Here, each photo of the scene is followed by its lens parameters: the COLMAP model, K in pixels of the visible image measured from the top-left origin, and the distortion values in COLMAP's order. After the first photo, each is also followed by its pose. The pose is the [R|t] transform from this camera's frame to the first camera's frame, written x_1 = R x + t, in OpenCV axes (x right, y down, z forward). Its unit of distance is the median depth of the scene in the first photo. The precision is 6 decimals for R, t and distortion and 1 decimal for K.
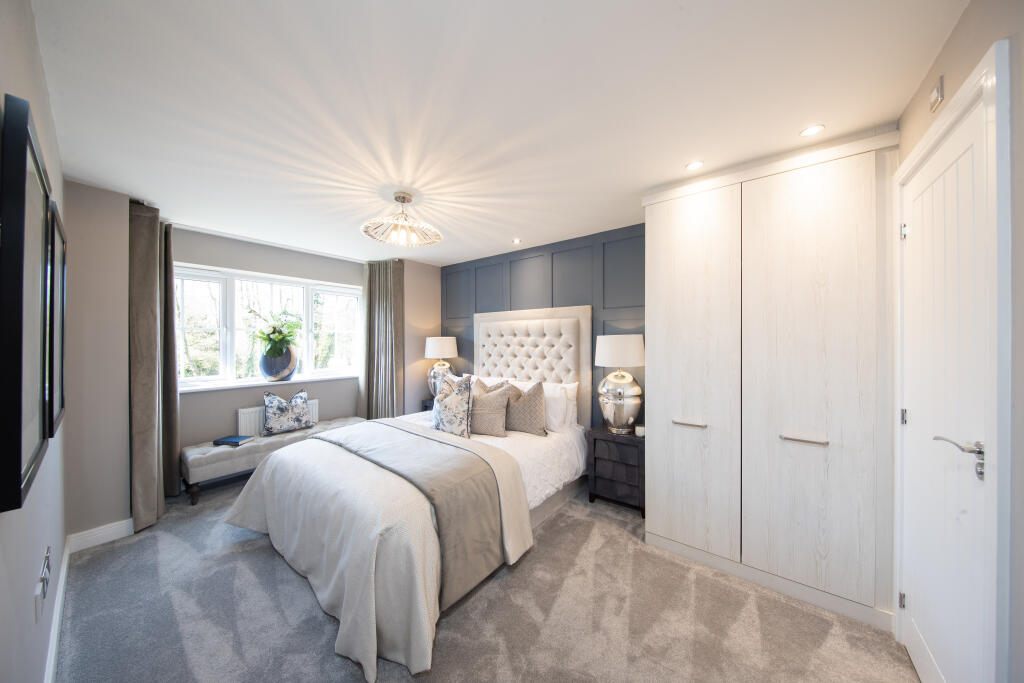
lens RADIAL K [[323.3, 0, 515.0], [0, 323.3, 342.2], [0, 0, 1]] dist [0.000725, -0.000009]
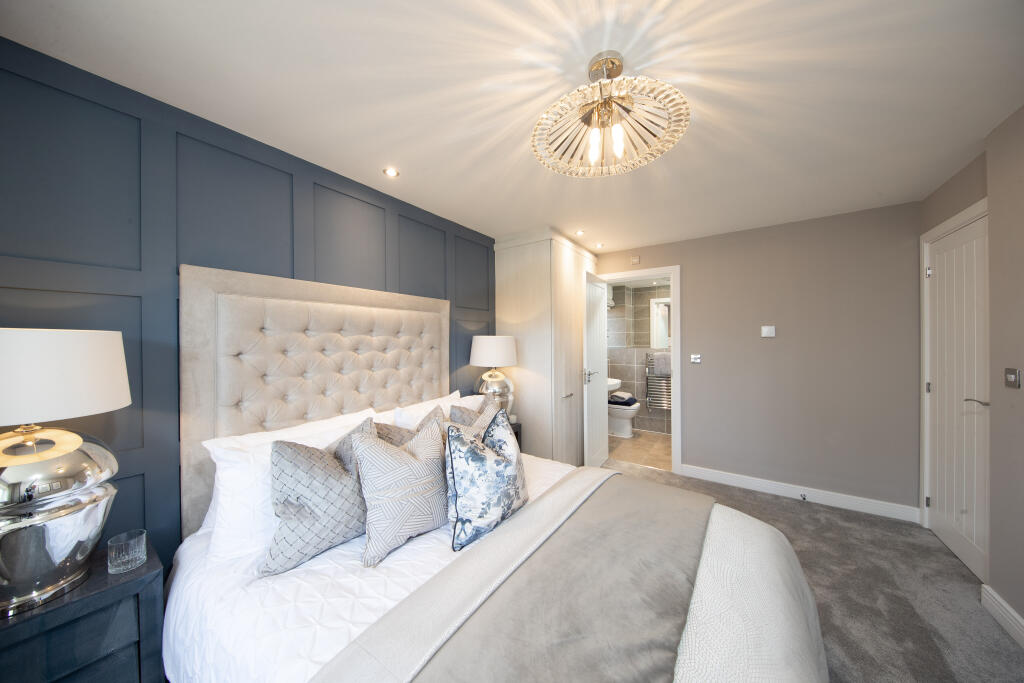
lens RADIAL K [[323.3, 0, 515.0], [0, 323.3, 342.2], [0, 0, 1]] dist [0.000725, -0.000009]
pose [[-0.064271, -0.014251, 0.997831, -0.573873], [0.006490, 0.999871, 0.014699, -0.010047], [-0.997911, 0.007421, -0.064171, 0.770288]]
